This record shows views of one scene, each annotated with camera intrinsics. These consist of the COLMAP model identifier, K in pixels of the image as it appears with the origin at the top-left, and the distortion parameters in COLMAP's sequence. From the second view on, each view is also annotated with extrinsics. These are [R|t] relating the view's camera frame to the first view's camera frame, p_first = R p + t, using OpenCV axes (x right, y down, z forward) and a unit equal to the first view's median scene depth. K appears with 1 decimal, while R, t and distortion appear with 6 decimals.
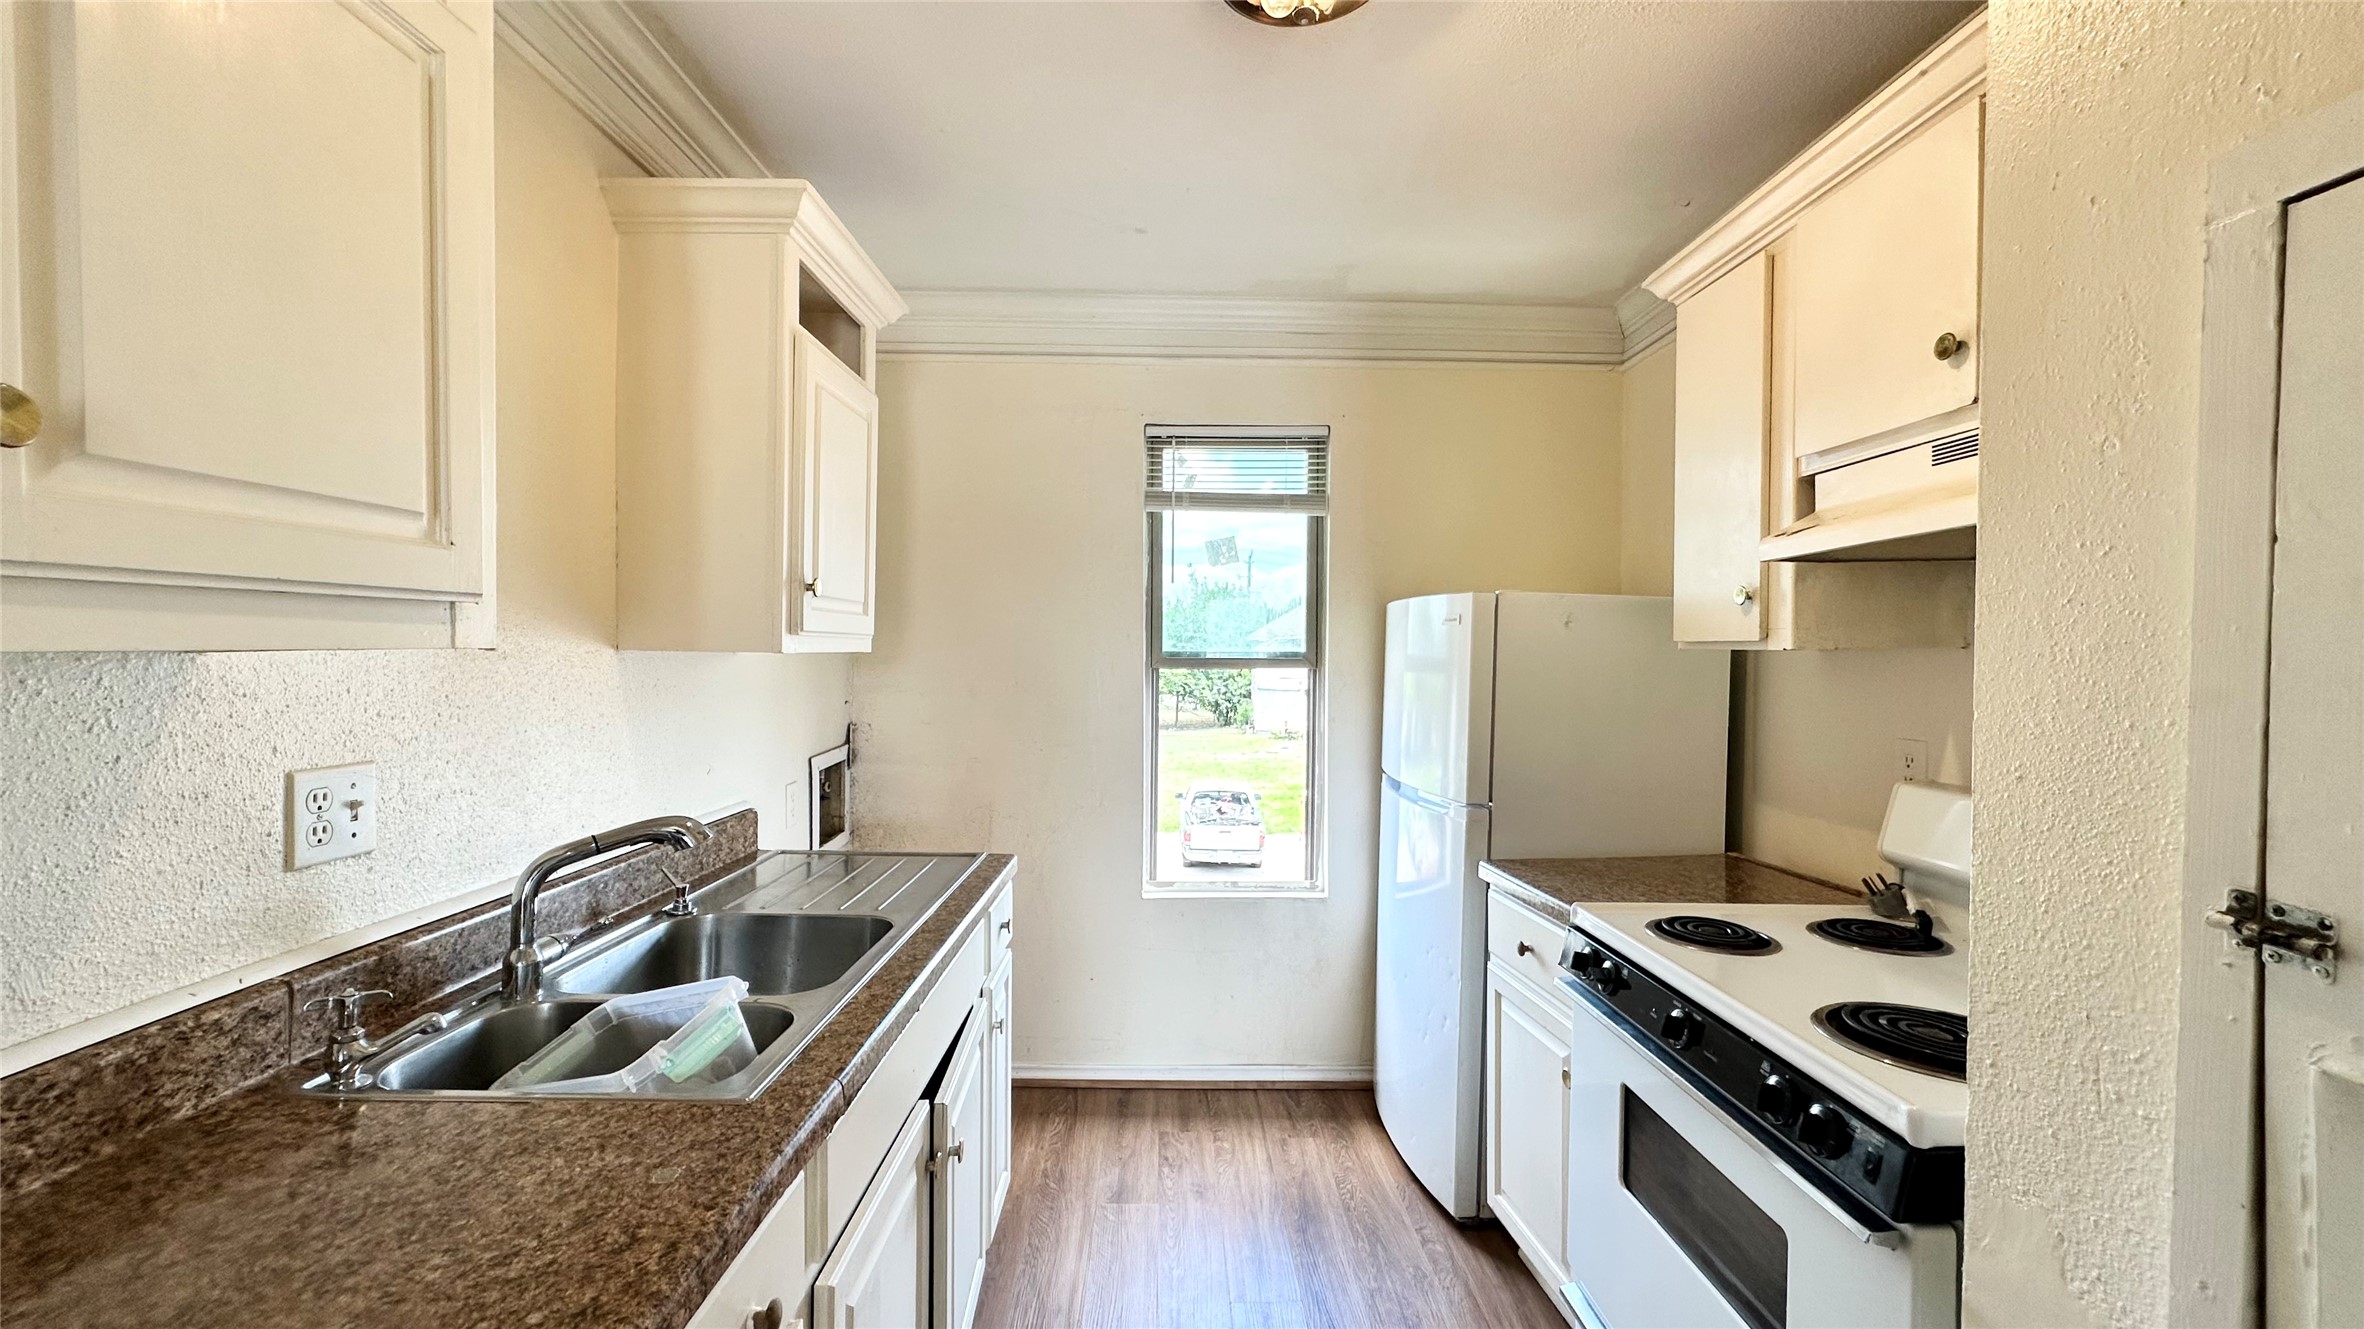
lens RADIAL K [[906.3, 0, 1182.0], [0, 906.3, 664.5], [0, 0, 1]] dist [0.000488, 0.000063]
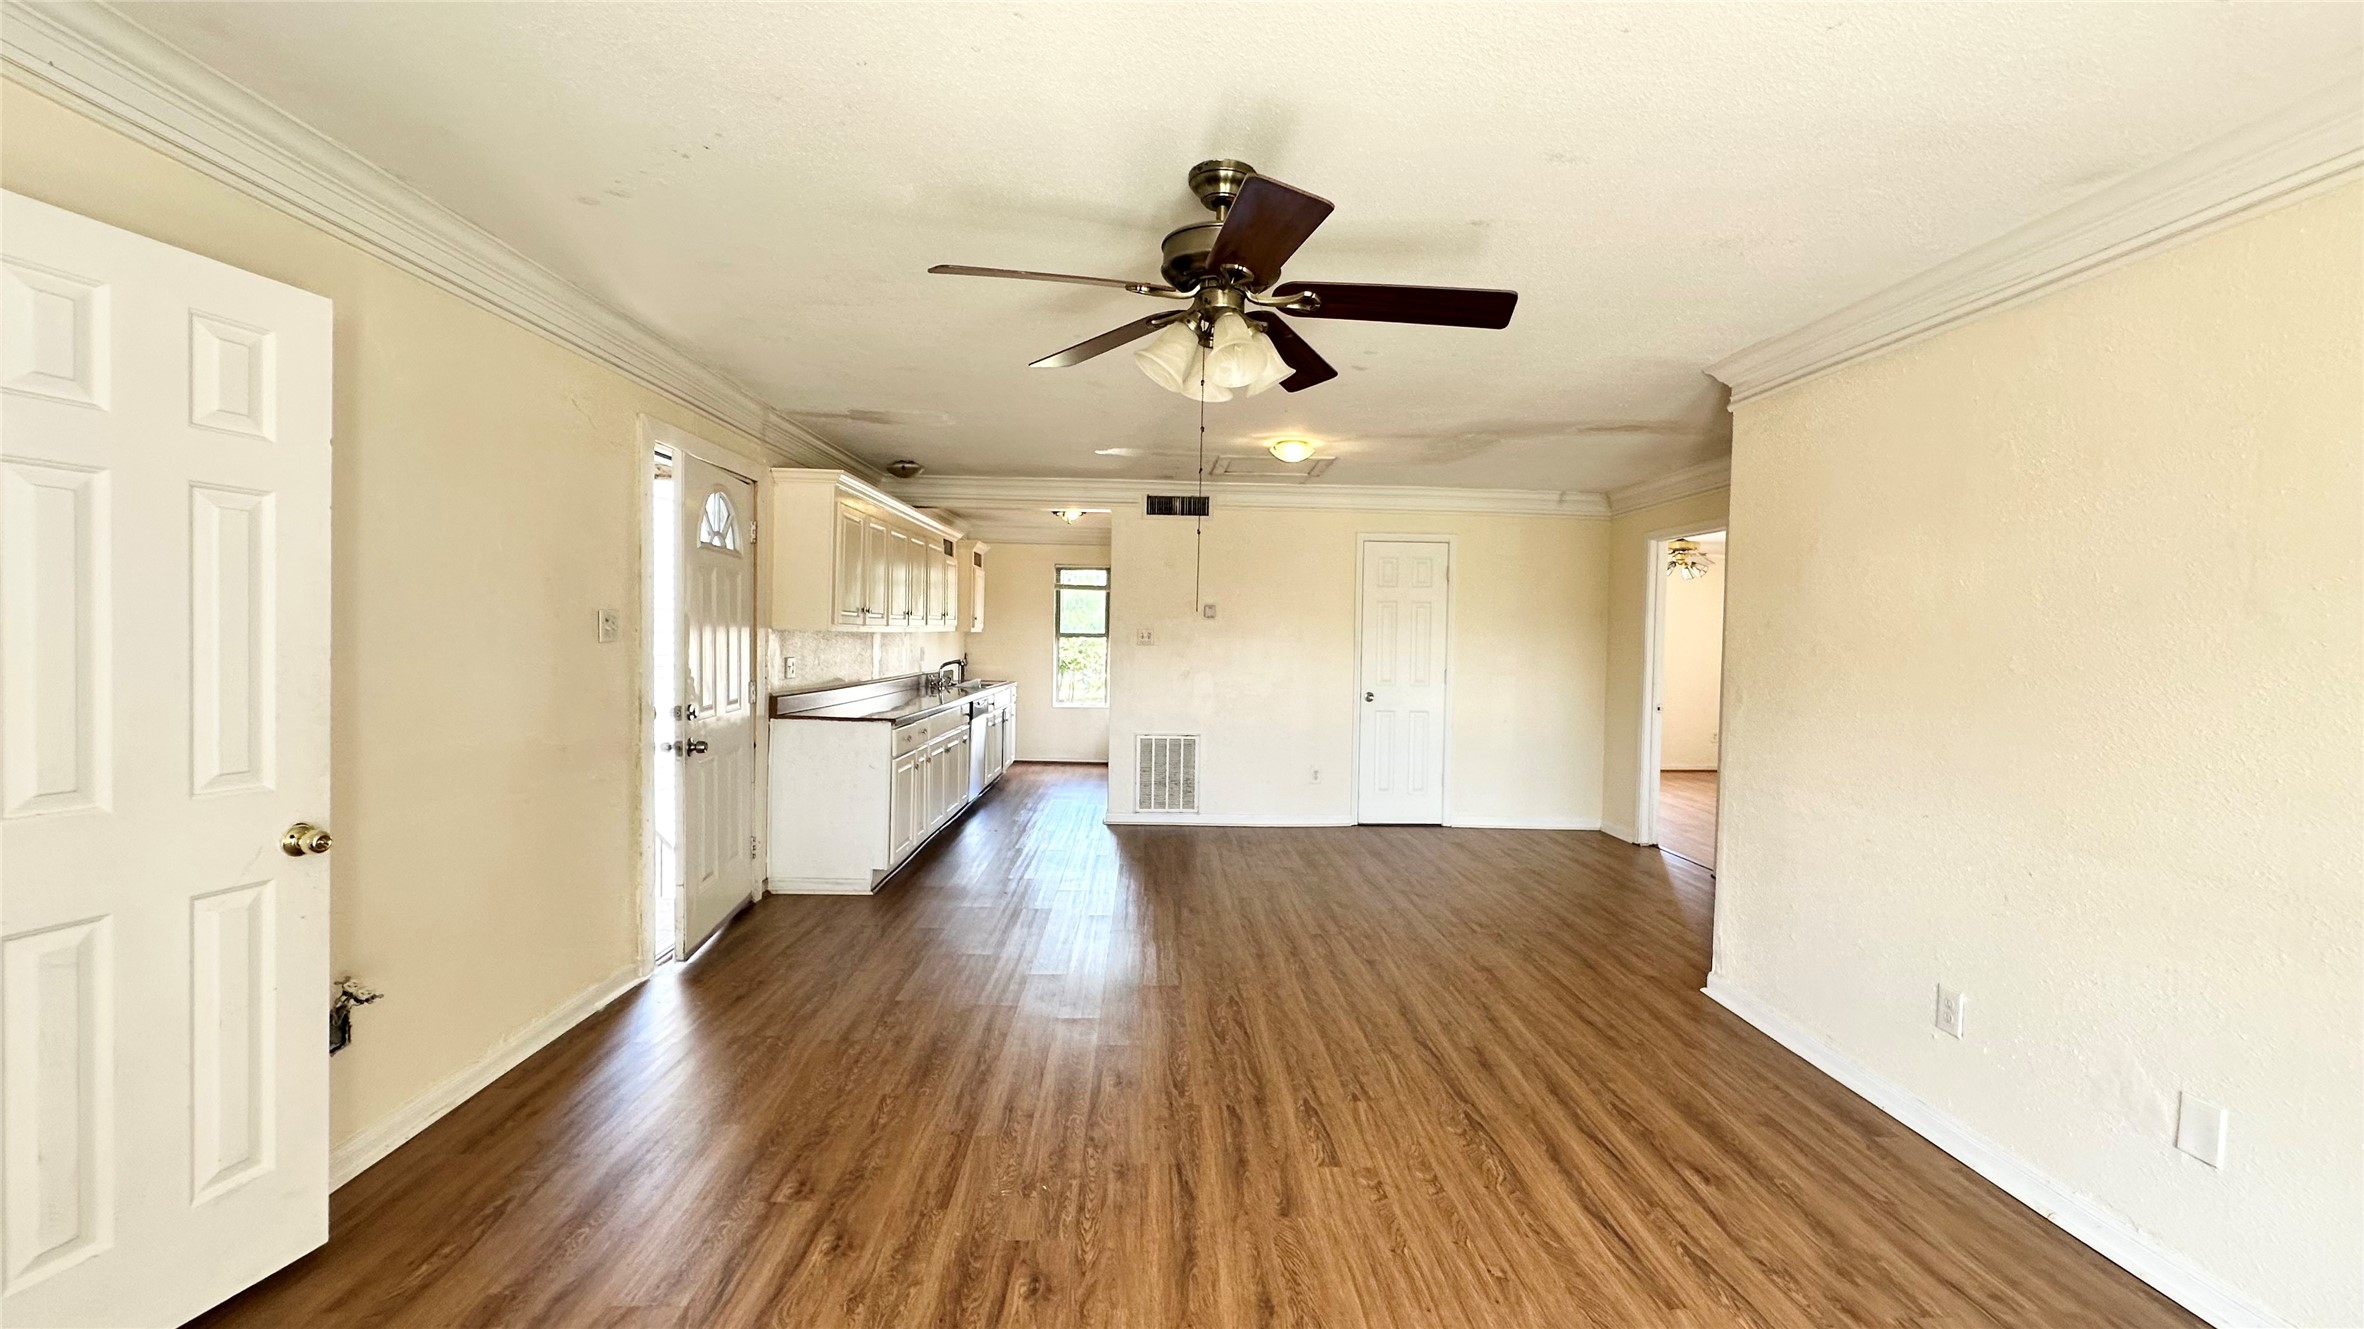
lens RADIAL K [[937.7, 0, 1182.0], [0, 937.7, 664.5], [0, 0, 1]] dist [0.001353, 0.000285]
pose [[0.999896, 0.011591, 0.008549, 0.419648], [-0.011742, 0.999772, 0.017844, 0.038219], [-0.008341, -0.017943, 0.999804, -2.579691]]
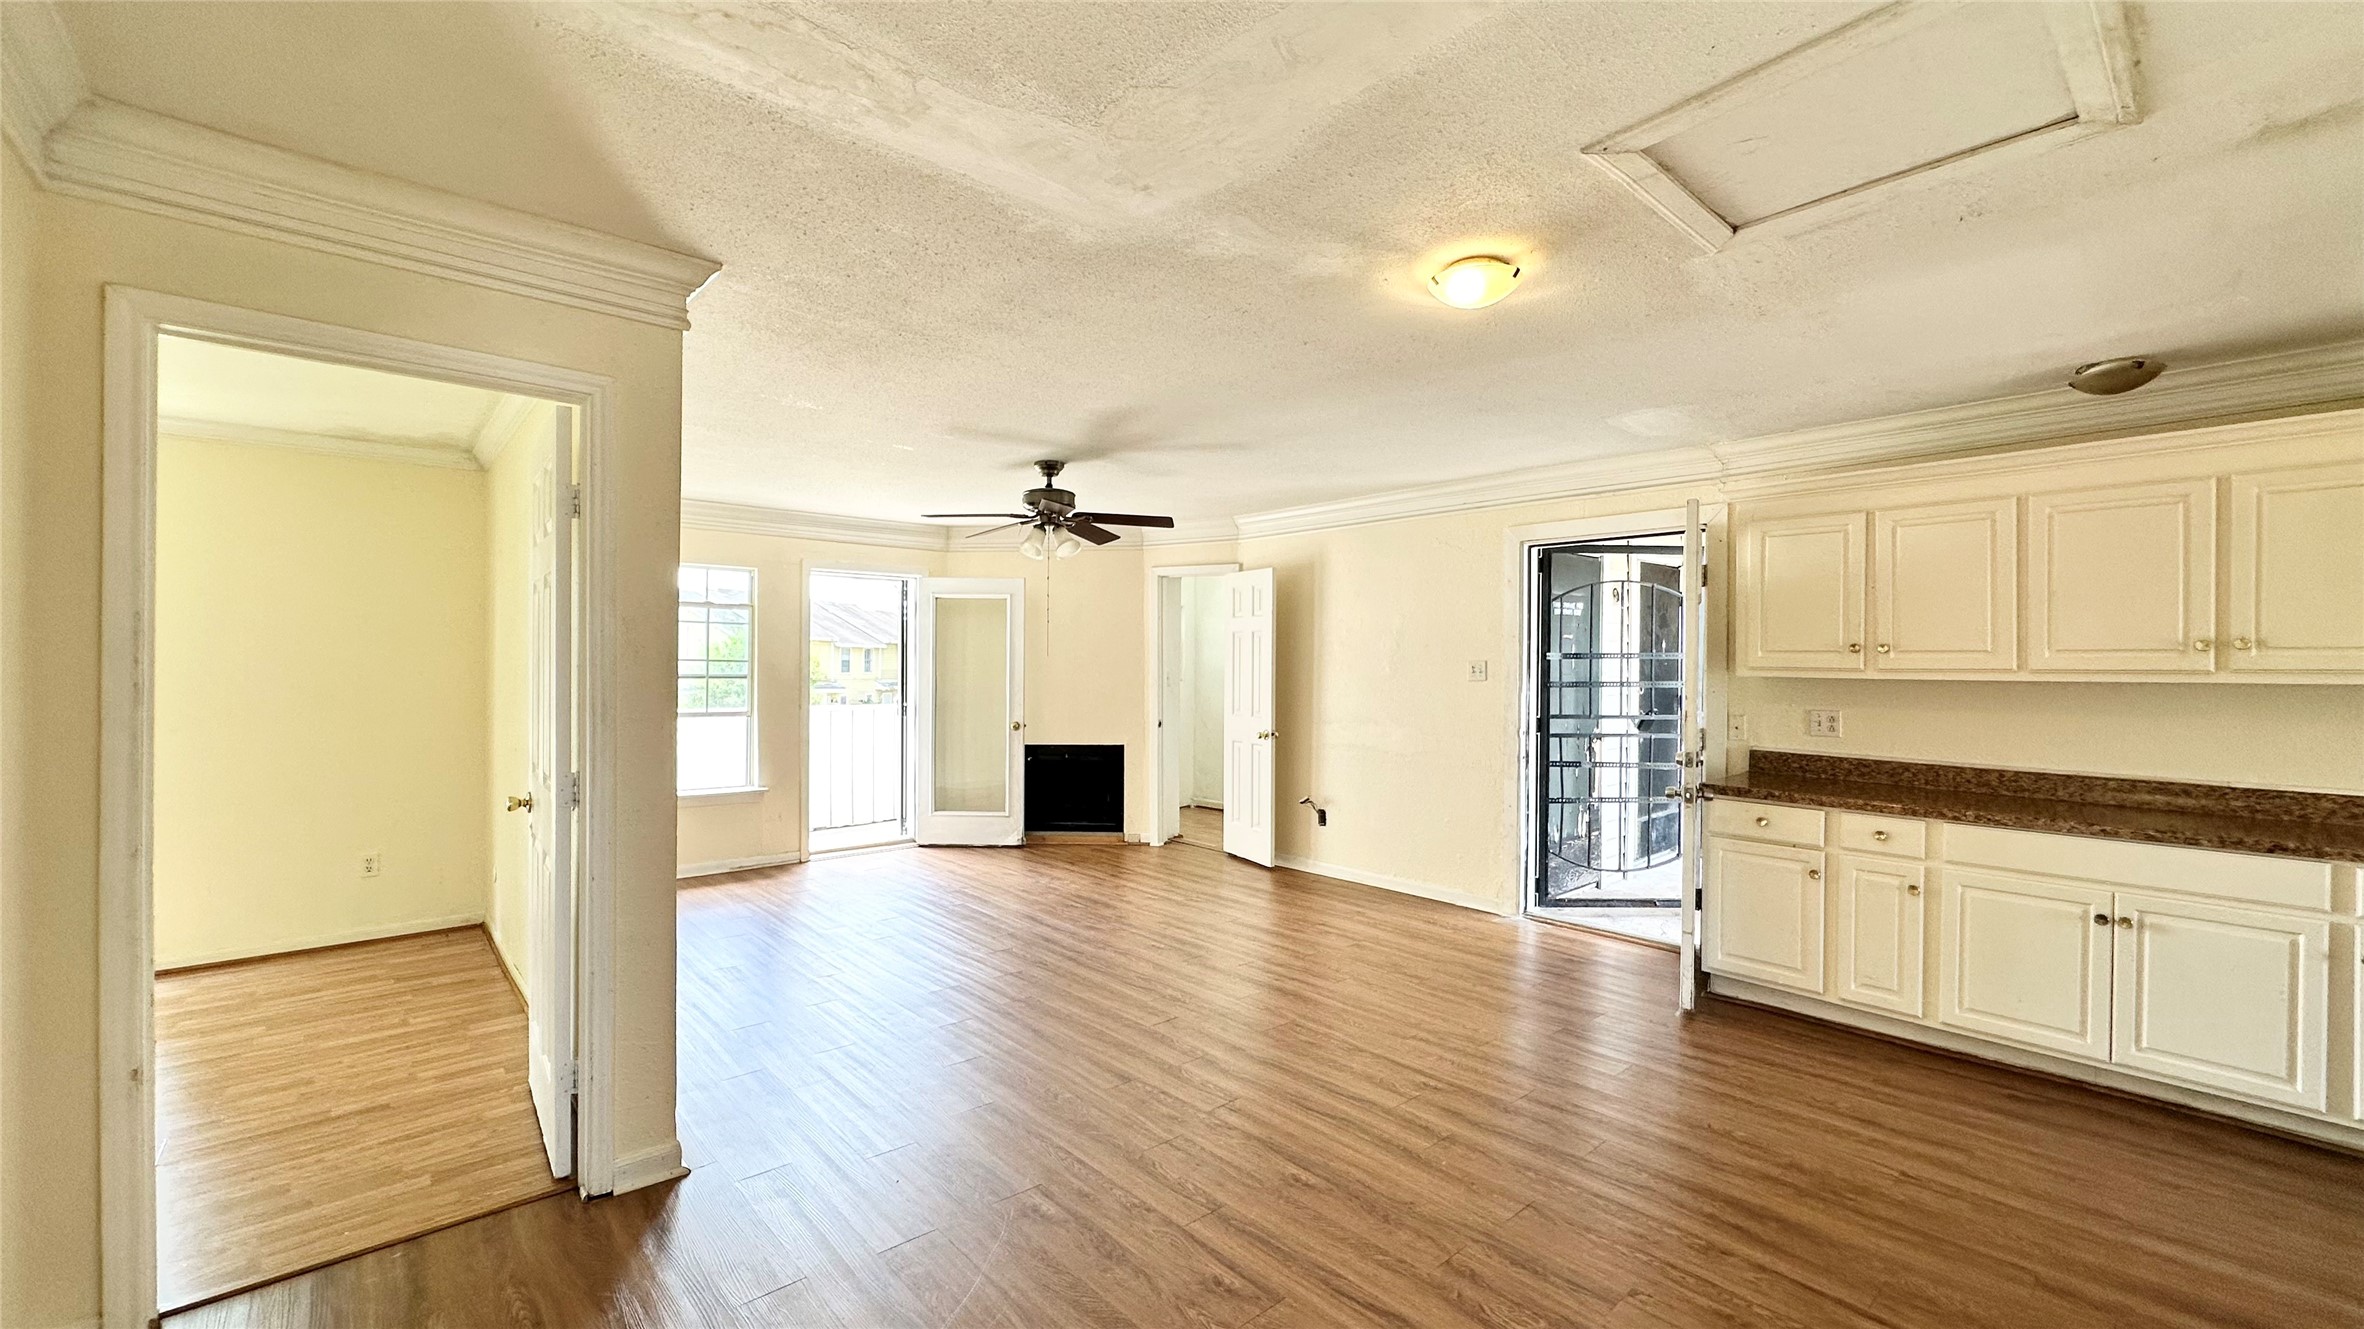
lens RADIAL K [[937.7, 0, 1182.0], [0, 937.7, 664.5], [0, 0, 1]] dist [0.001353, 0.000285]
pose [[-0.761857, -0.011528, -0.647642, 1.433161], [-0.021010, 0.999755, 0.006920, 0.001542], [0.647404, 0.018880, -0.761913, -0.215211]]
